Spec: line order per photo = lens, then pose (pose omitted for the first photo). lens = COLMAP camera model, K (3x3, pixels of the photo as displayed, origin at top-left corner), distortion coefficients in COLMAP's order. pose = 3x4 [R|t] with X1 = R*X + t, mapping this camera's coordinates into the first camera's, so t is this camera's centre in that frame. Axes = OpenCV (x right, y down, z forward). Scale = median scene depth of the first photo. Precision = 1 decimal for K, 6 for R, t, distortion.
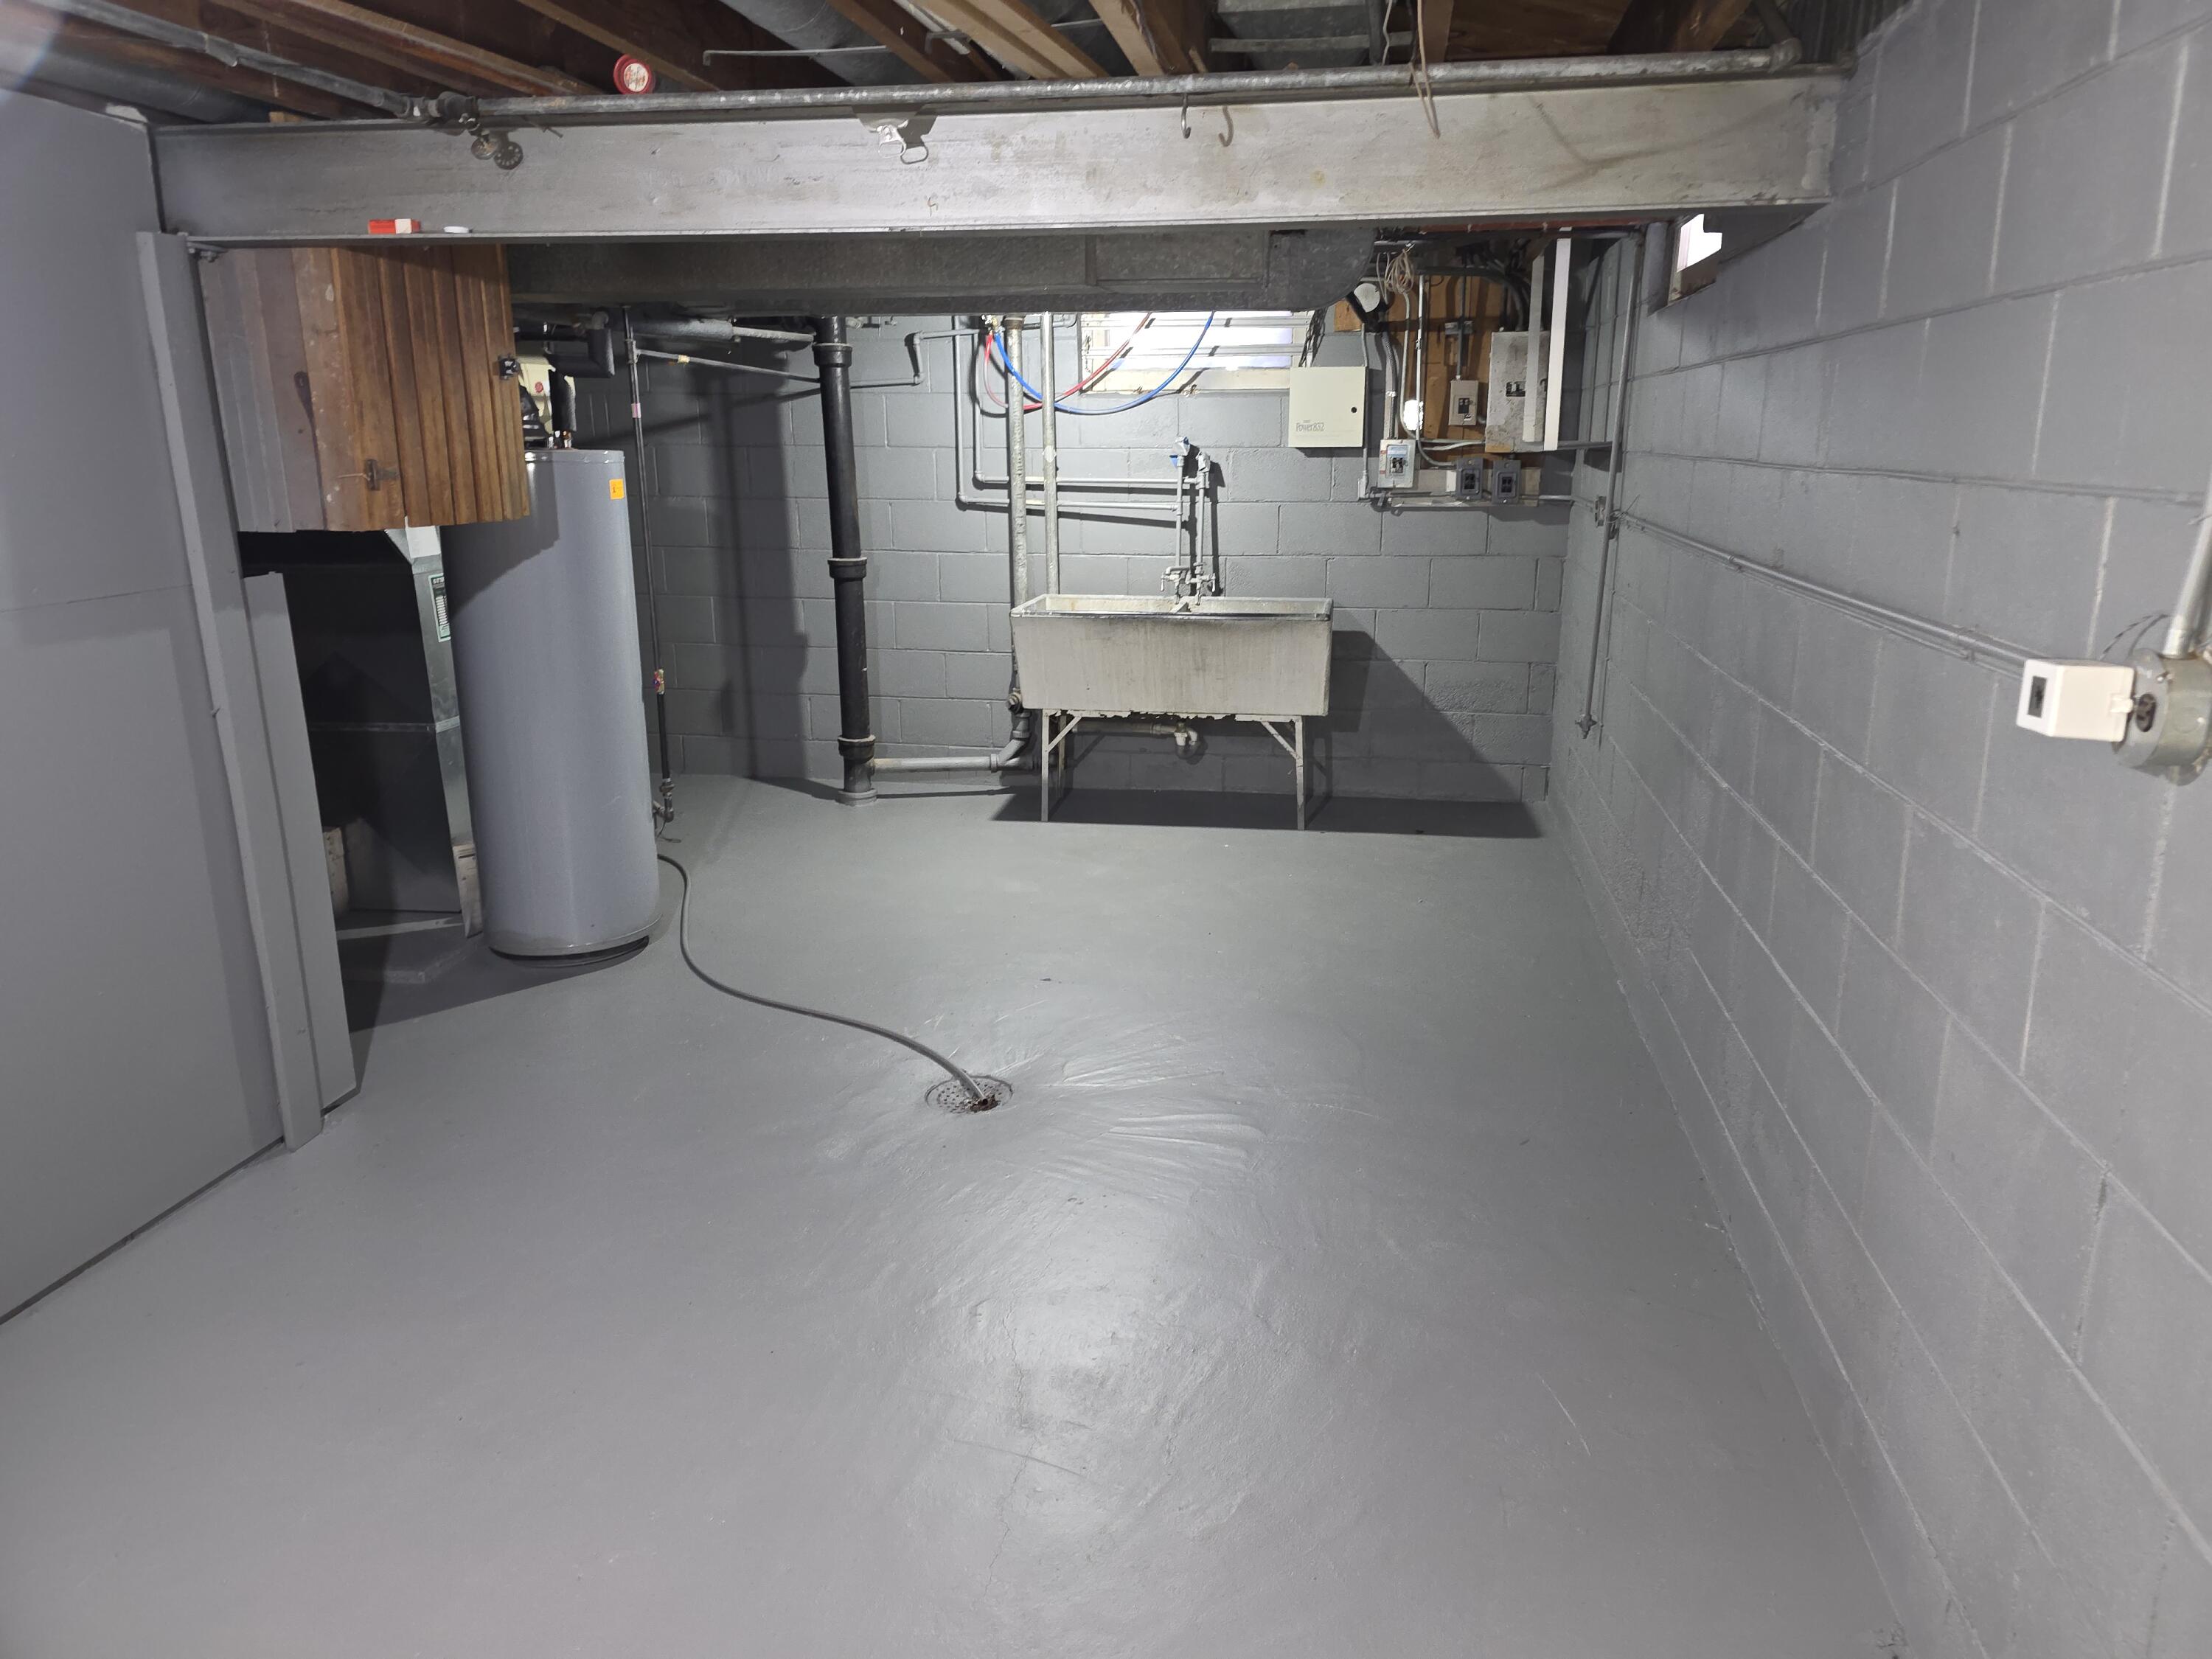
lens RADIAL K [[1499.9, 0, 1121.6], [0, 1499.9, 812.0], [0, 0, 1]] dist [0.095197, -0.097790]
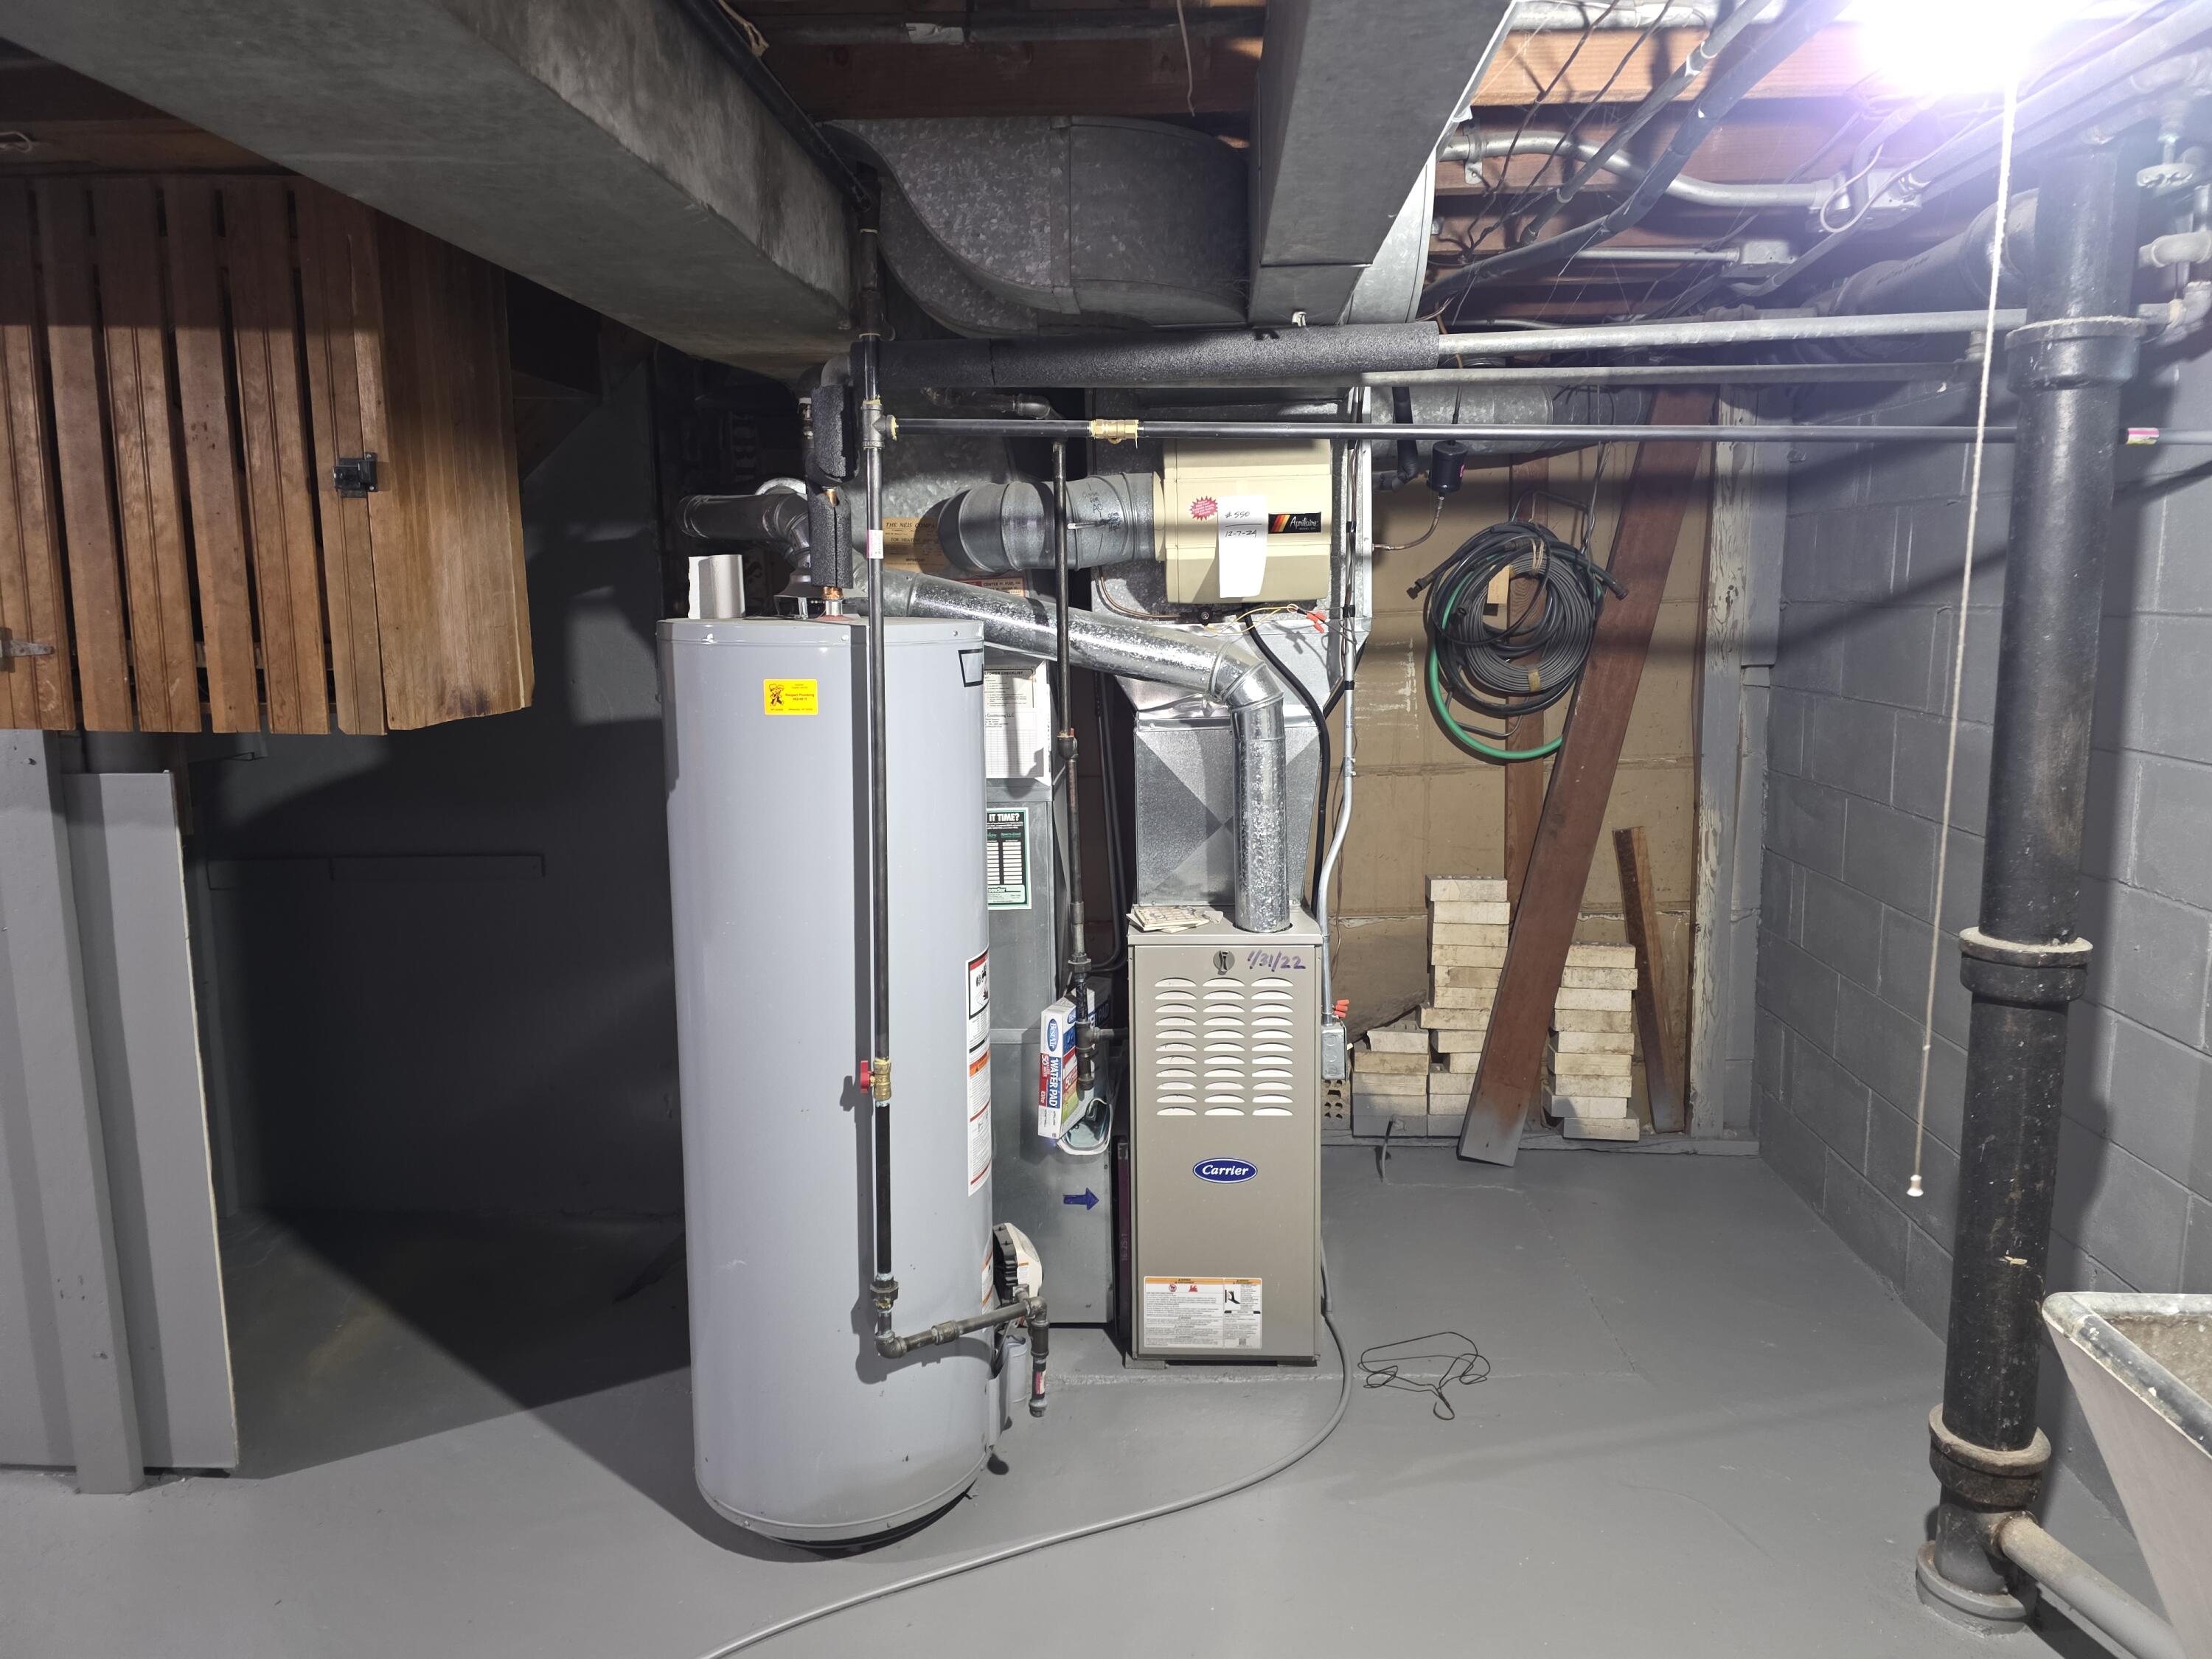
lens RADIAL K [[1499.9, 0, 1121.6], [0, 1499.9, 812.0], [0, 0, 1]] dist [0.095197, -0.097790]
pose [[0.107084, 0.157908, -0.981630, 0.216388], [-0.241686, 0.961827, 0.128358, -0.324516], [0.964428, 0.223502, 0.141160, 1.267074]]
